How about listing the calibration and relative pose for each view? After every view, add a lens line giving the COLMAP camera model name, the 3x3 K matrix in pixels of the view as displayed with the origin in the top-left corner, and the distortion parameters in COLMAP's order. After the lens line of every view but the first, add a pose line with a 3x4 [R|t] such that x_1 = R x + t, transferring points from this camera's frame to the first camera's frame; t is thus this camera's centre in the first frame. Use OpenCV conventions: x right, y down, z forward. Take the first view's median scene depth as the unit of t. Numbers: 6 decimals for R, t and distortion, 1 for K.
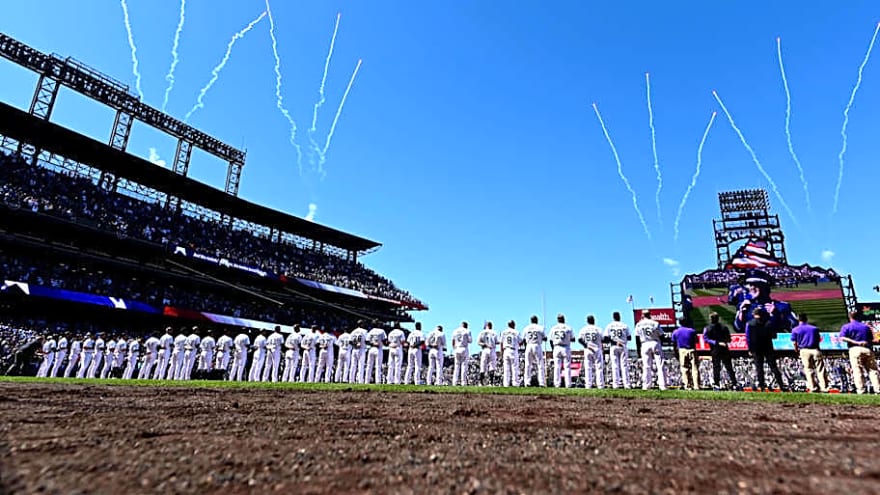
lens RADIAL K [[547.0, 0, 440.0], [0, 547.0, 247.5], [0, 0, 1]] dist [-0.037999, -0.001135]
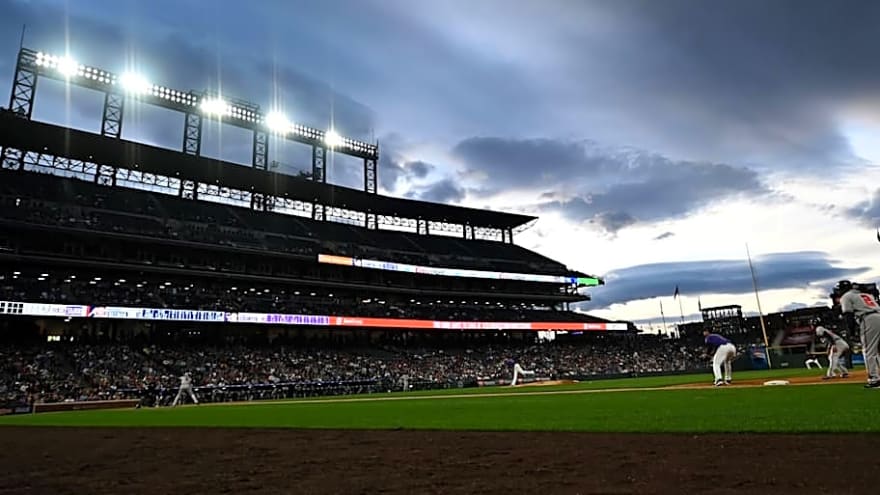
lens RADIAL K [[547.0, 0, 440.0], [0, 547.0, 247.5], [0, 0, 1]] dist [-0.037999, -0.001135]
pose [[0.906203, -0.153262, -0.394090, 0.093221], [0.154633, 0.987561, -0.028487, 0.047823], [0.393554, -0.035125, 0.918630, 0.195398]]
